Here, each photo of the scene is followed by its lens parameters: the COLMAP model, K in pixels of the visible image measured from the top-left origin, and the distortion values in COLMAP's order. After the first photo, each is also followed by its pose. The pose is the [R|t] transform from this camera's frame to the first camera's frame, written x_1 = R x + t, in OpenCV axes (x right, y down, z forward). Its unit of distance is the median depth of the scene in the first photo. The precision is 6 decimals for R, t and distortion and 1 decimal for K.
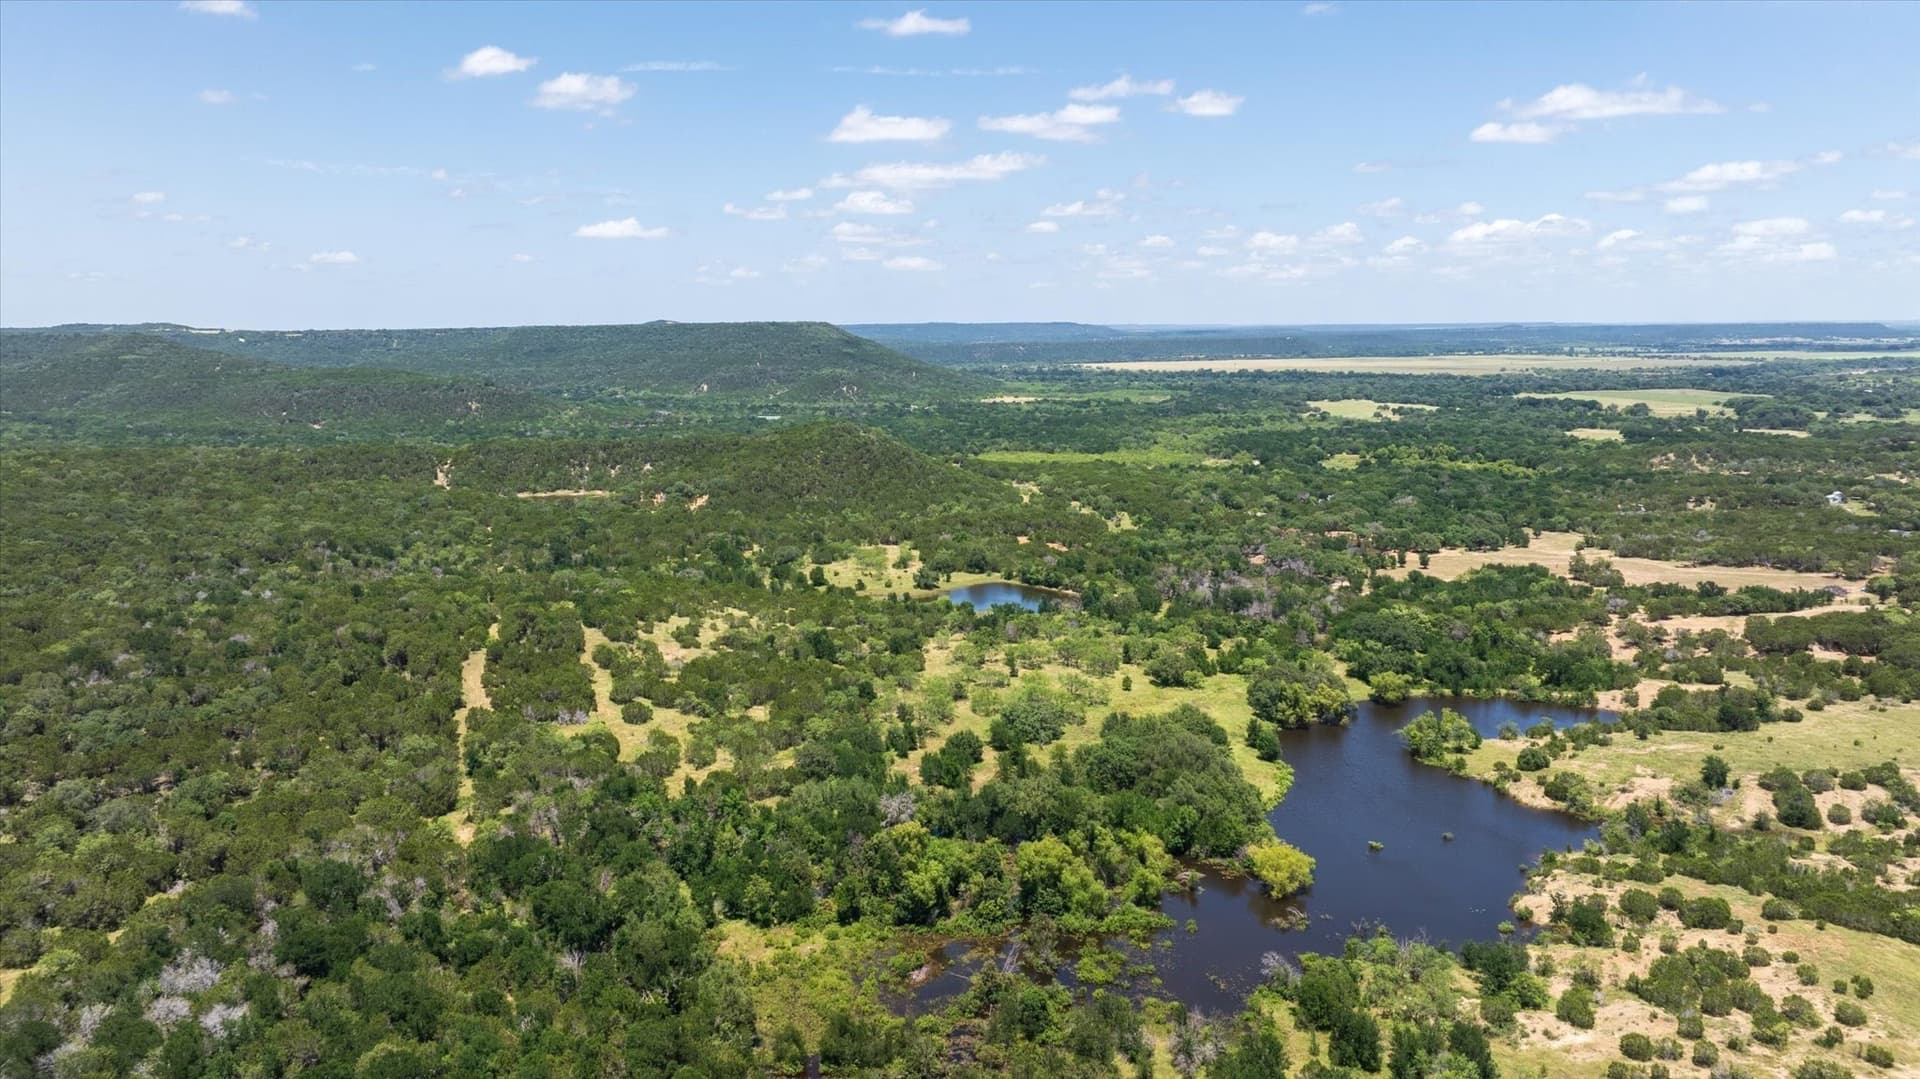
lens RADIAL K [[1351.1, 0, 973.0], [0, 1351.1, 524.0], [0, 0, 1]] dist [-0.048509, 0.048507]
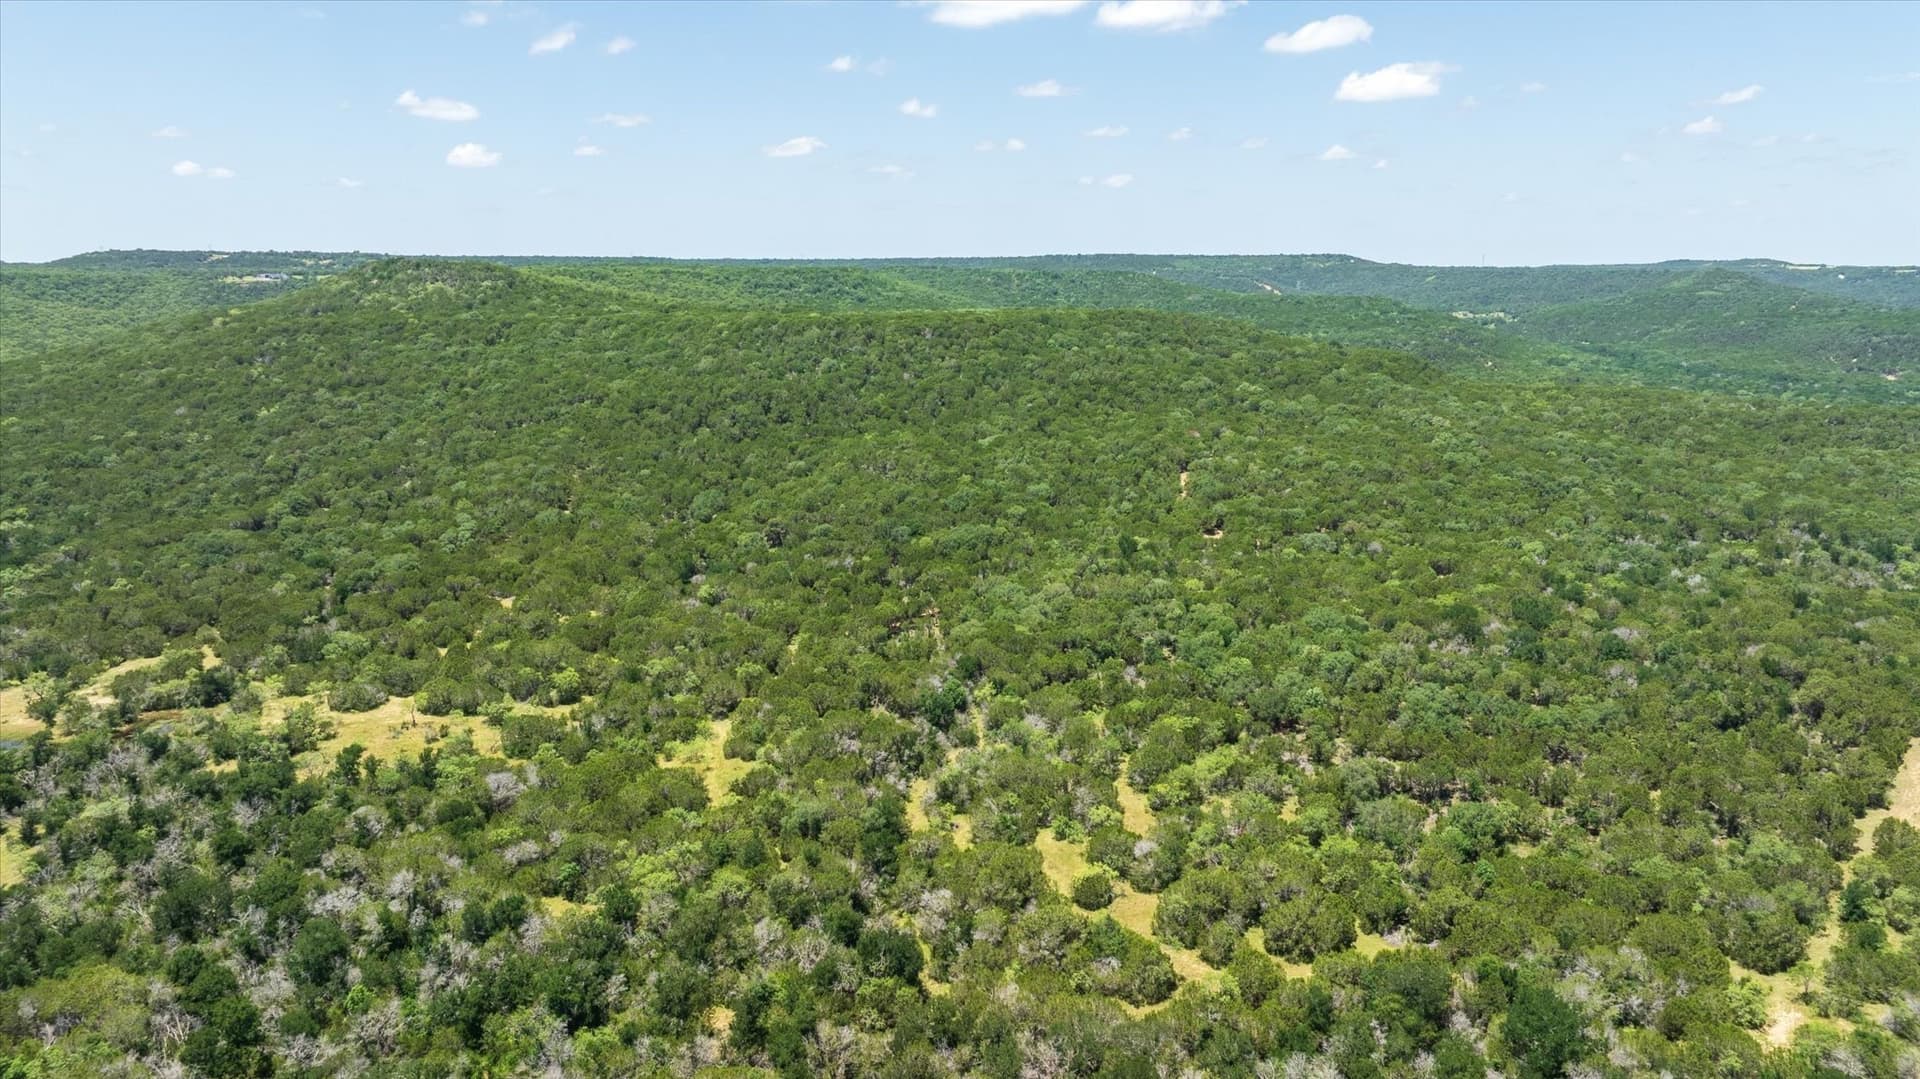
lens RADIAL K [[1351.1, 0, 962.5], [0, 1351.1, 541.3], [0, 0, 1]] dist [-0.048509, 0.048507]
pose [[0.471877, 0.175667, -0.863987, -0.019491], [-0.124609, 0.983401, 0.131889, -0.019082], [0.872814, 0.045425, 0.485934, 0.148157]]
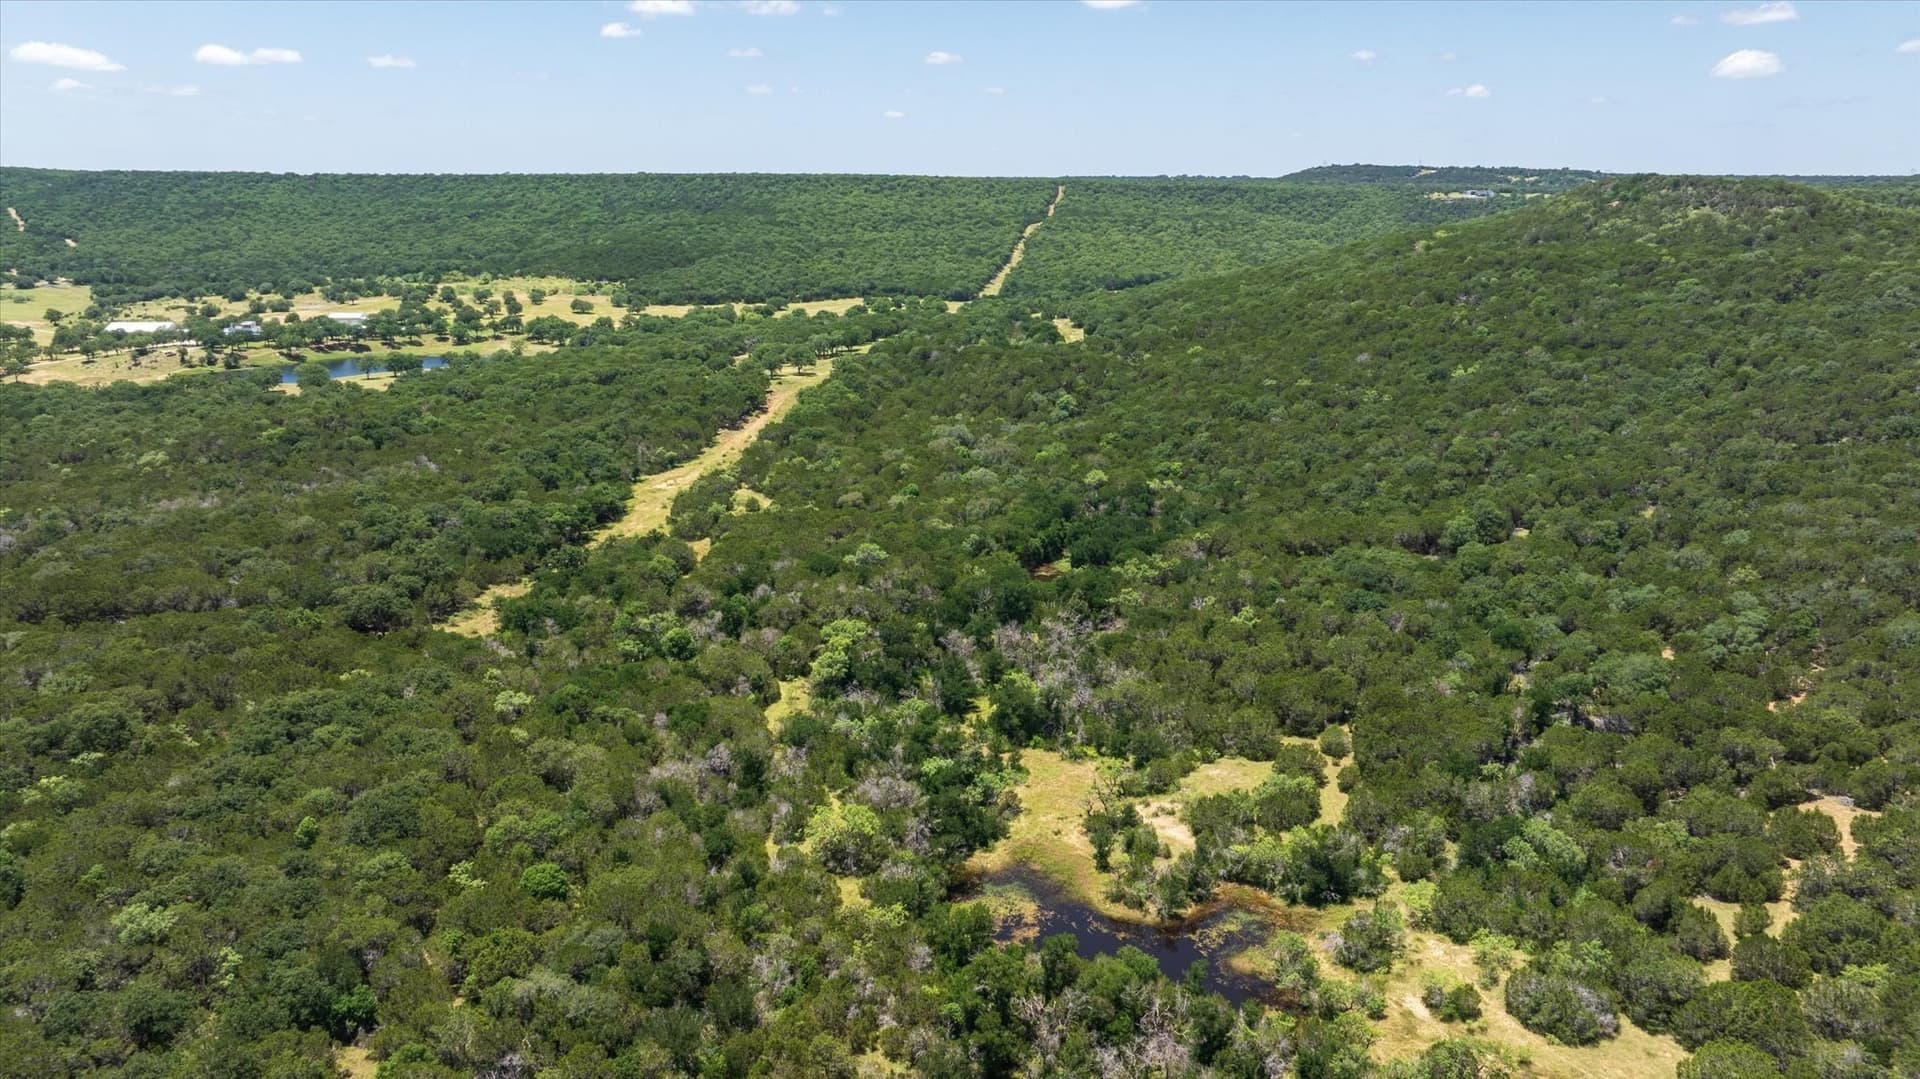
lens RADIAL K [[1351.1, 0, 967.7], [0, 1351.1, 536.3], [0, 0, 1]] dist [-0.048509, 0.048507]
pose [[-0.317857, 0.239793, -0.917315, -0.307124], [-0.140852, 0.944812, 0.295787, -0.016850], [0.937618, 0.223224, -0.266540, 0.135952]]
